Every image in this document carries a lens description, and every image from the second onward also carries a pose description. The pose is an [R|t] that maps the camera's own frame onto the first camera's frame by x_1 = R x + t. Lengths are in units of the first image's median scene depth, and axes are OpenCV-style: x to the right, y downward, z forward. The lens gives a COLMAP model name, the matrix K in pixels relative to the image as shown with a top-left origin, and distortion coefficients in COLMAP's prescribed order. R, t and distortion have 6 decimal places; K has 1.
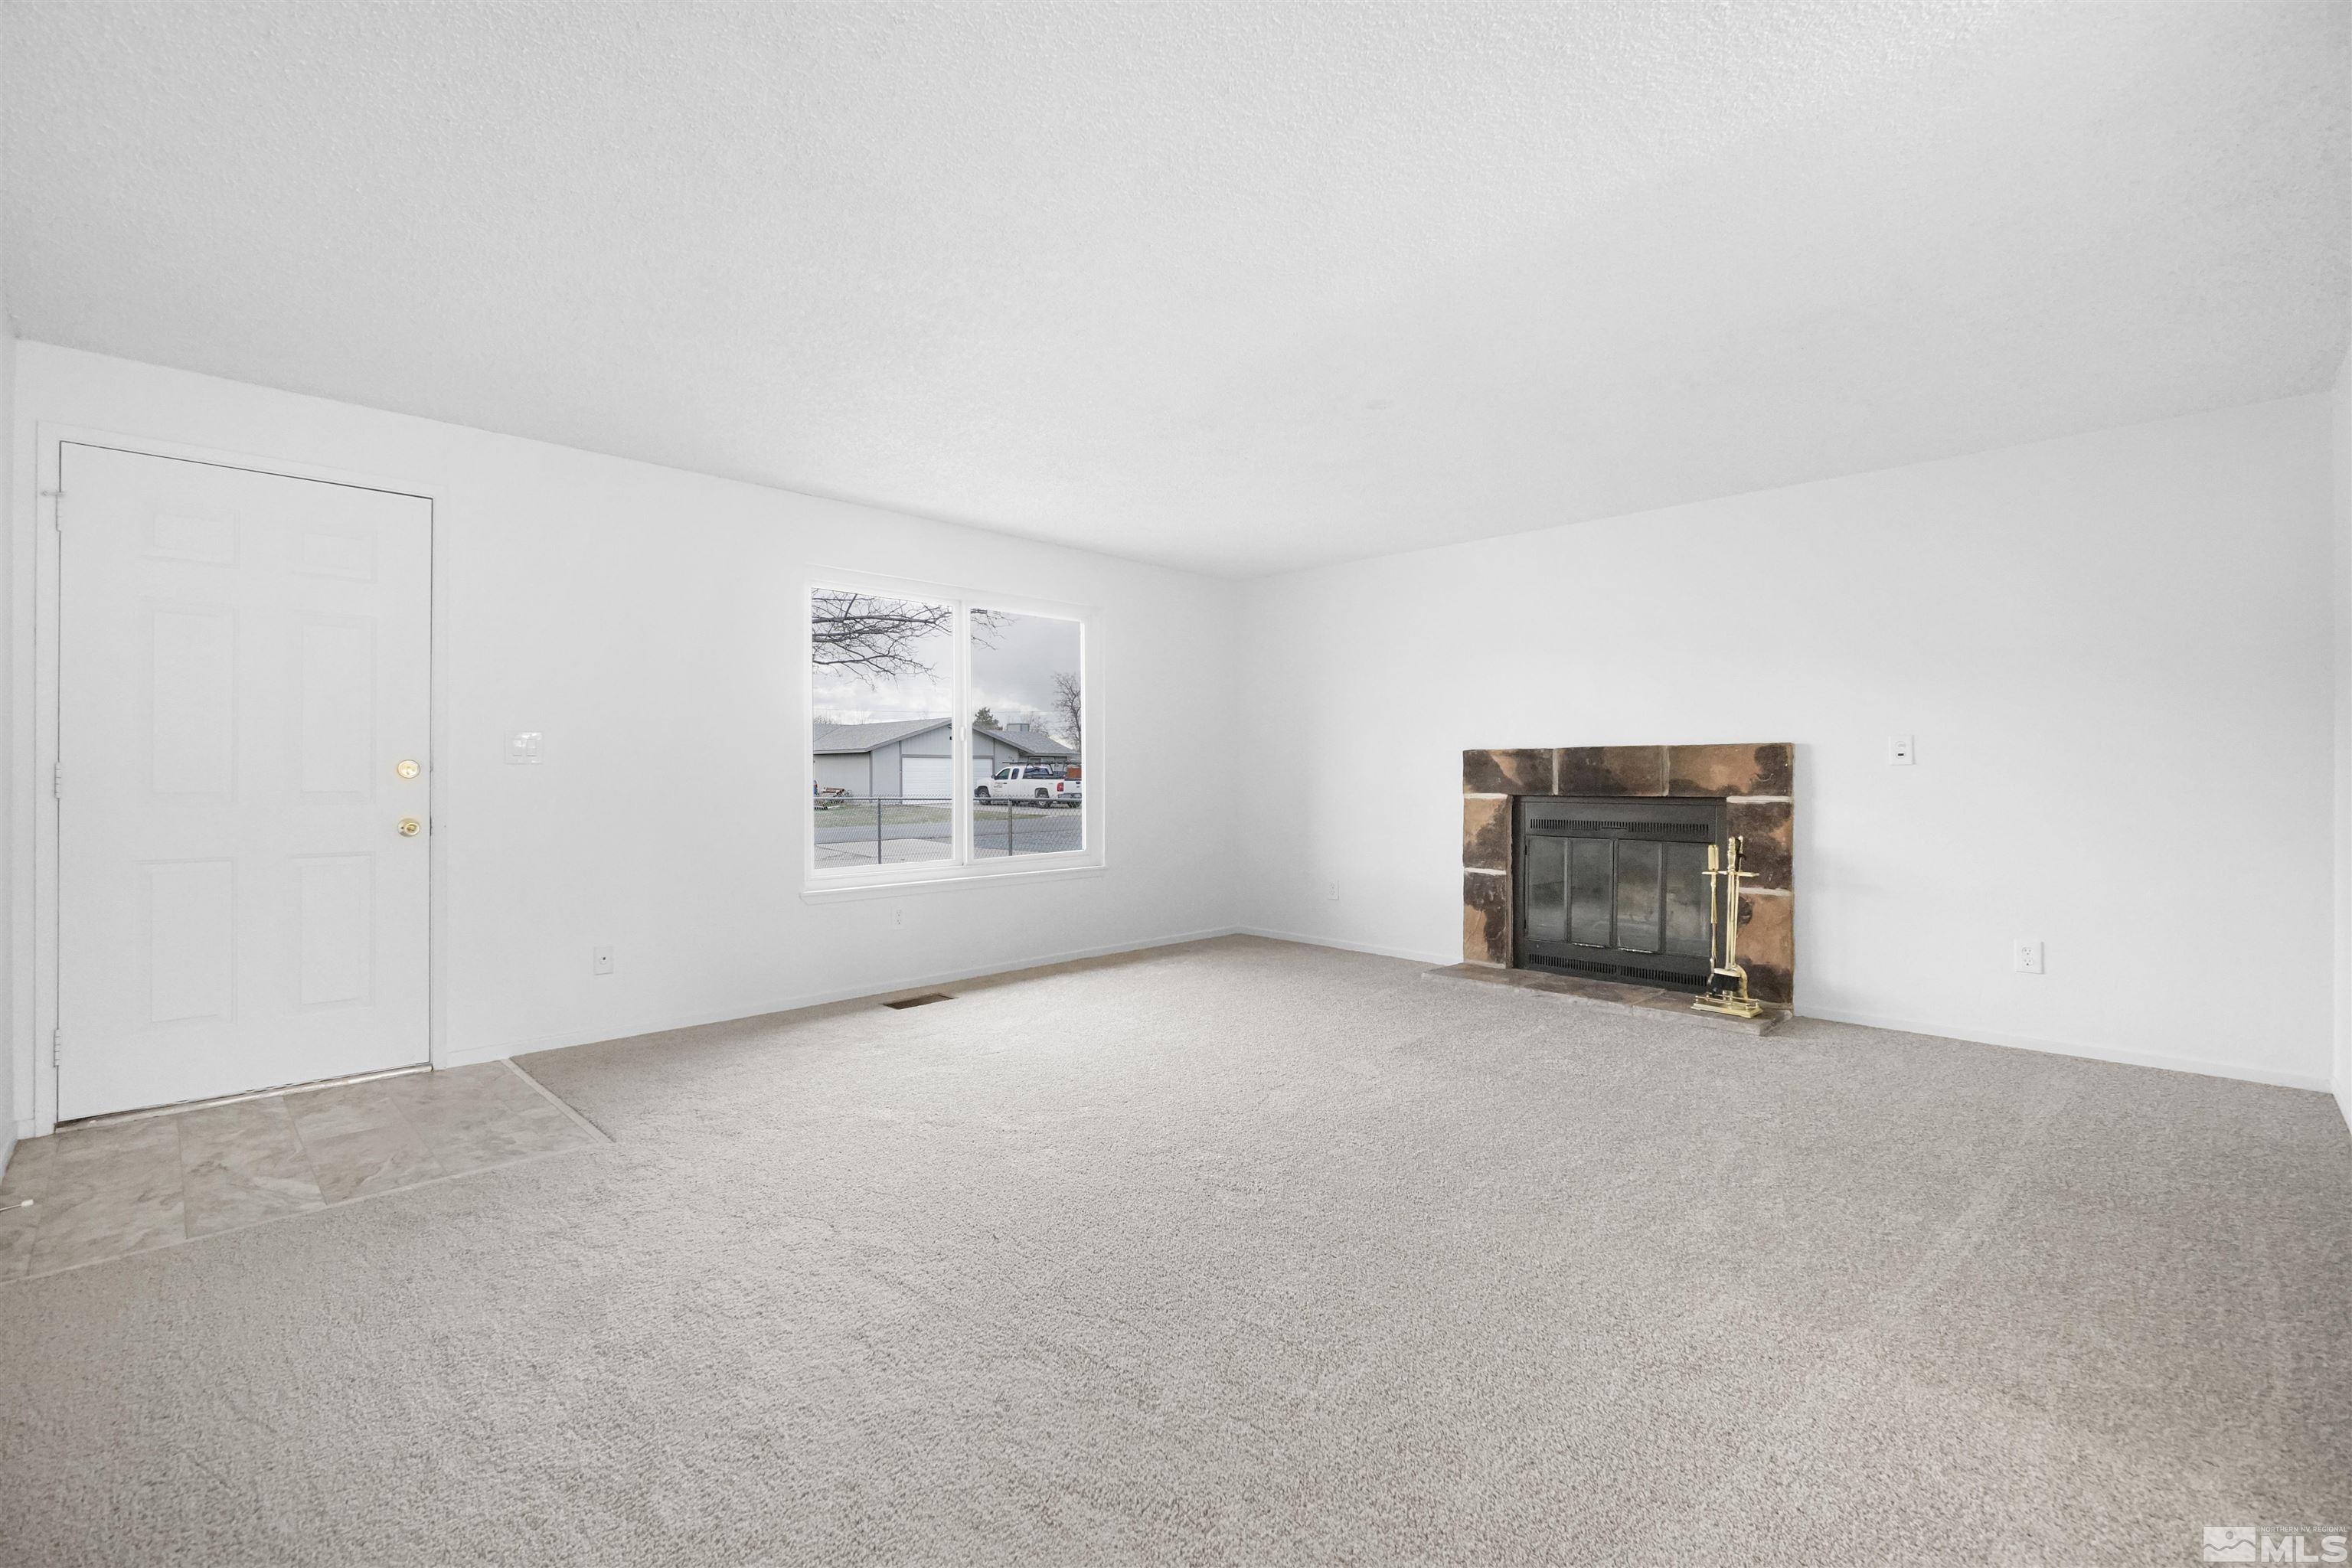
lens RADIAL K [[1020.7, 0, 1201.3], [0, 1020.7, 778.1], [0, 0, 1]] dist [-0.003123, -0.001516]
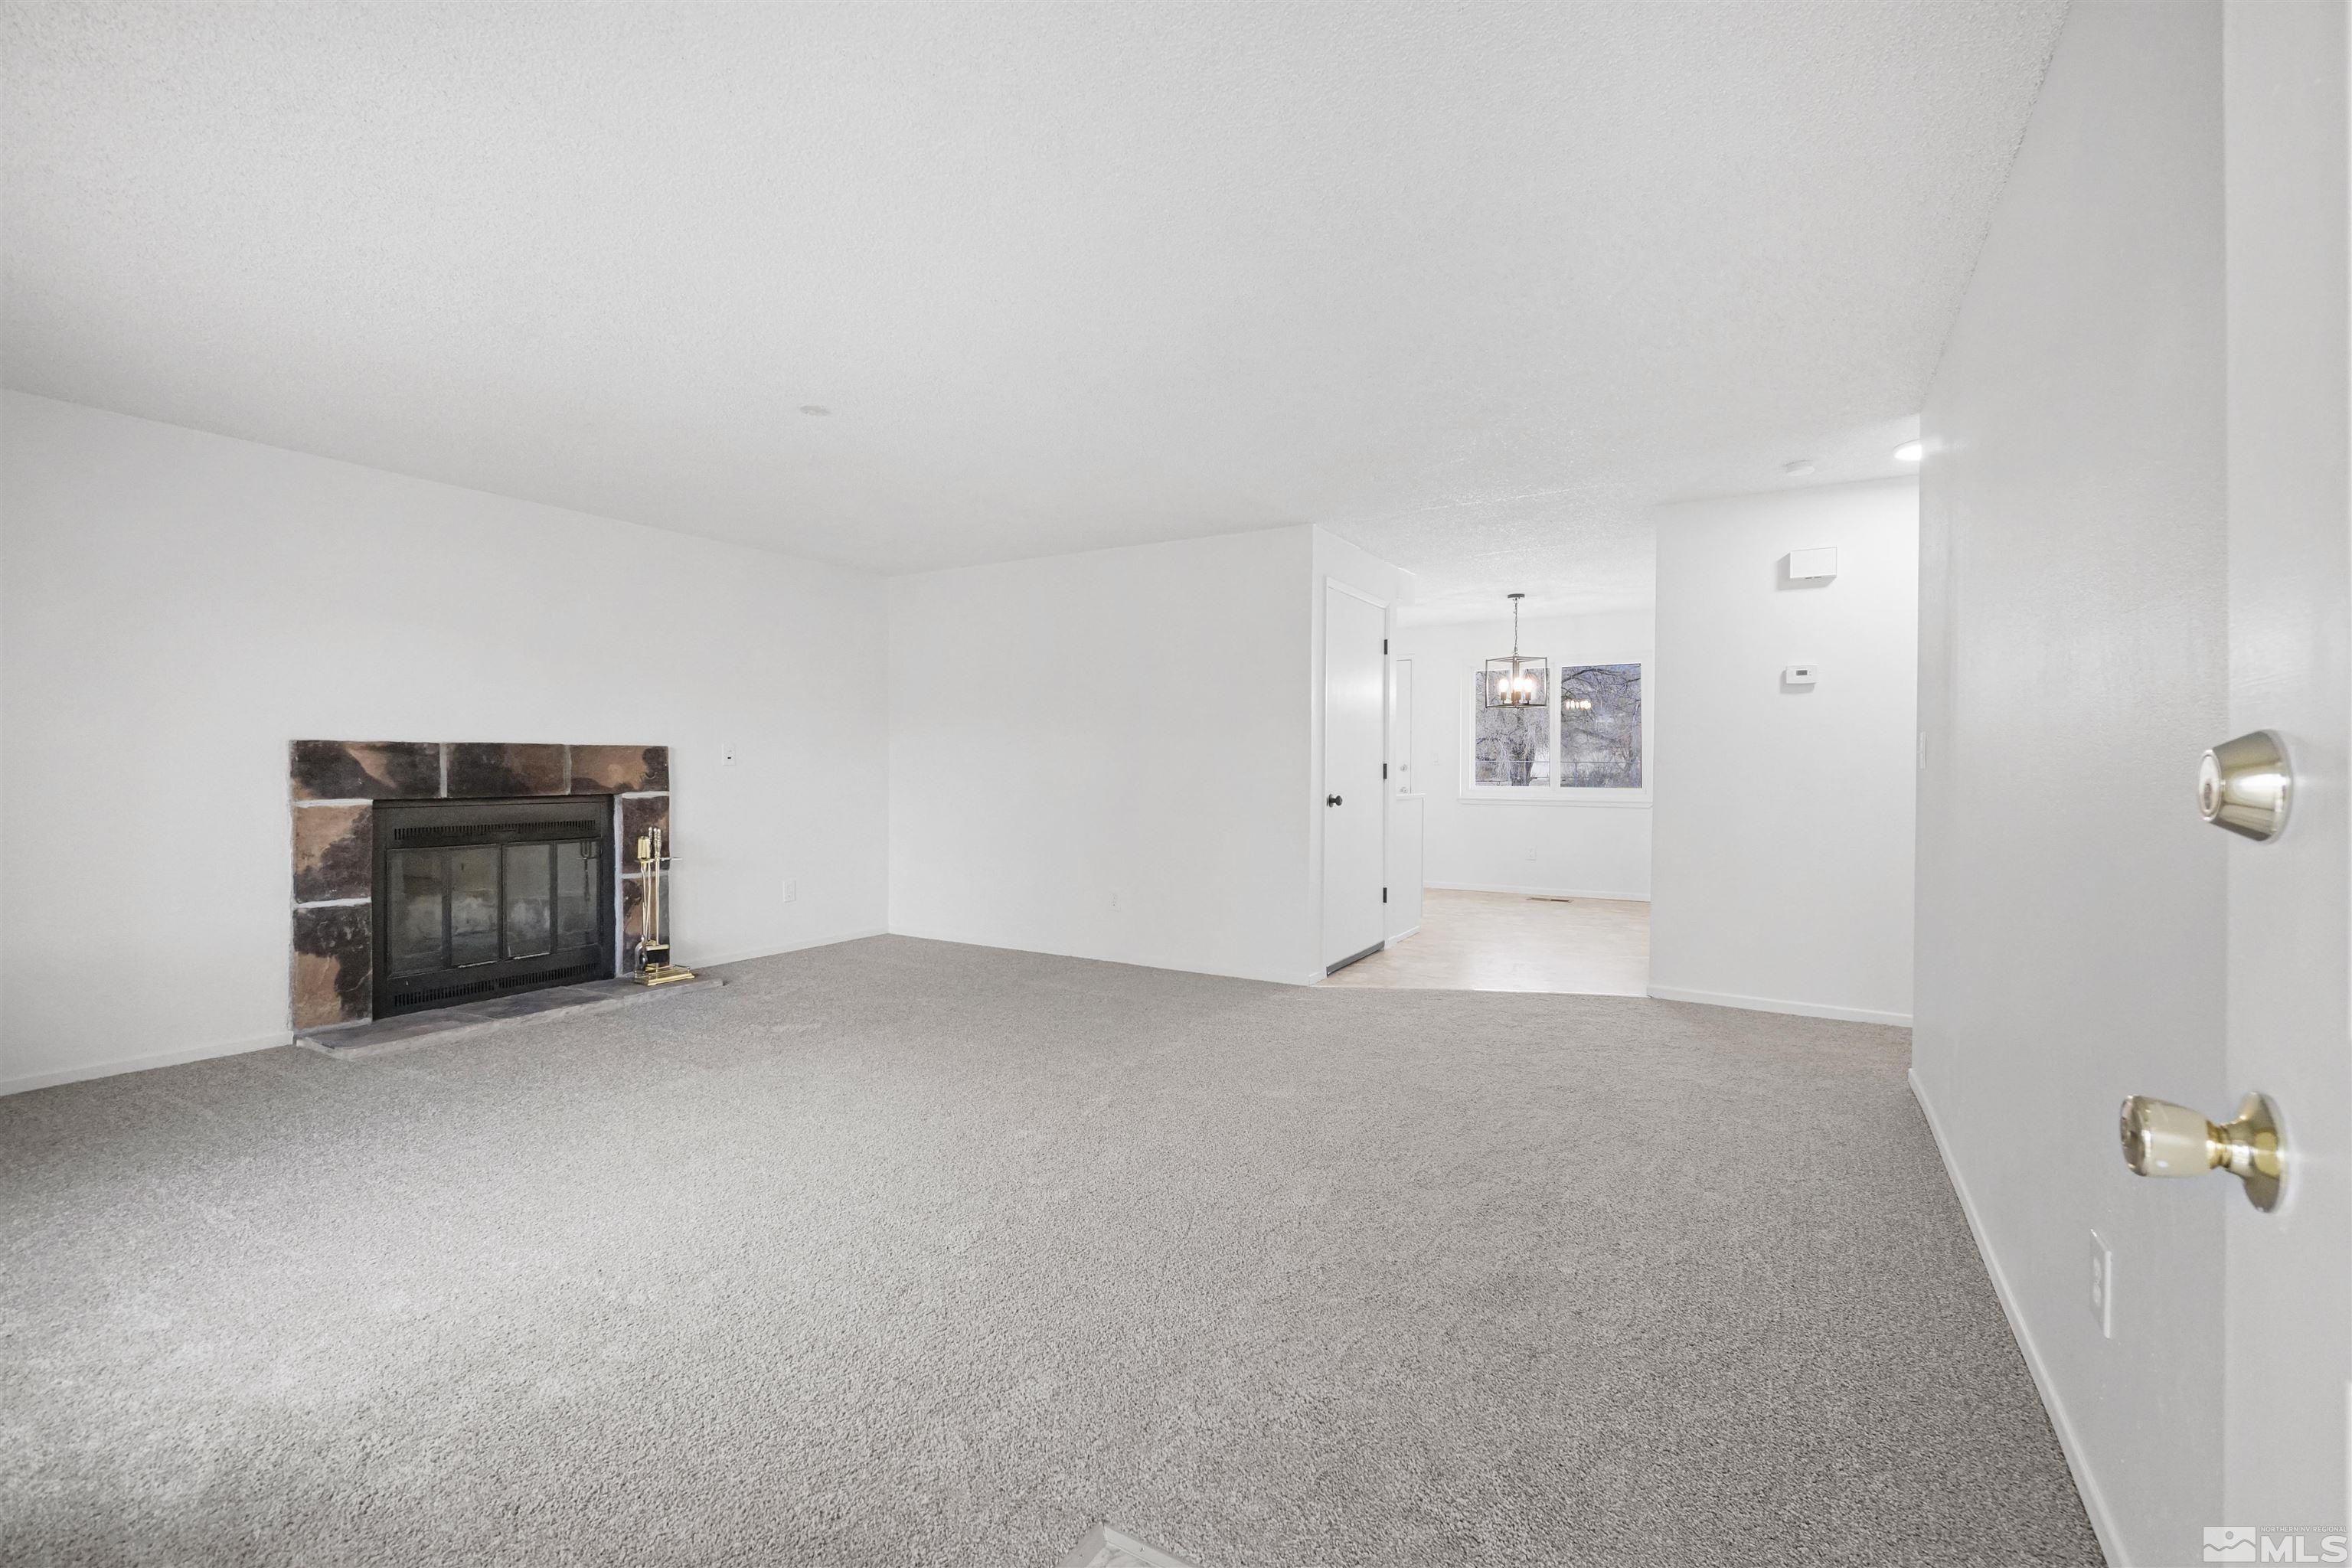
lens RADIAL K [[1020.7, 0, 1174.2], [0, 1020.7, 776.9], [0, 0, 1]] dist [-0.003123, -0.001516]
pose [[-0.227675, -0.014432, 0.973630, -0.616575], [-0.004883, 0.999895, 0.013680, -0.015310], [-0.973725, -0.001640, -0.227722, 0.597976]]
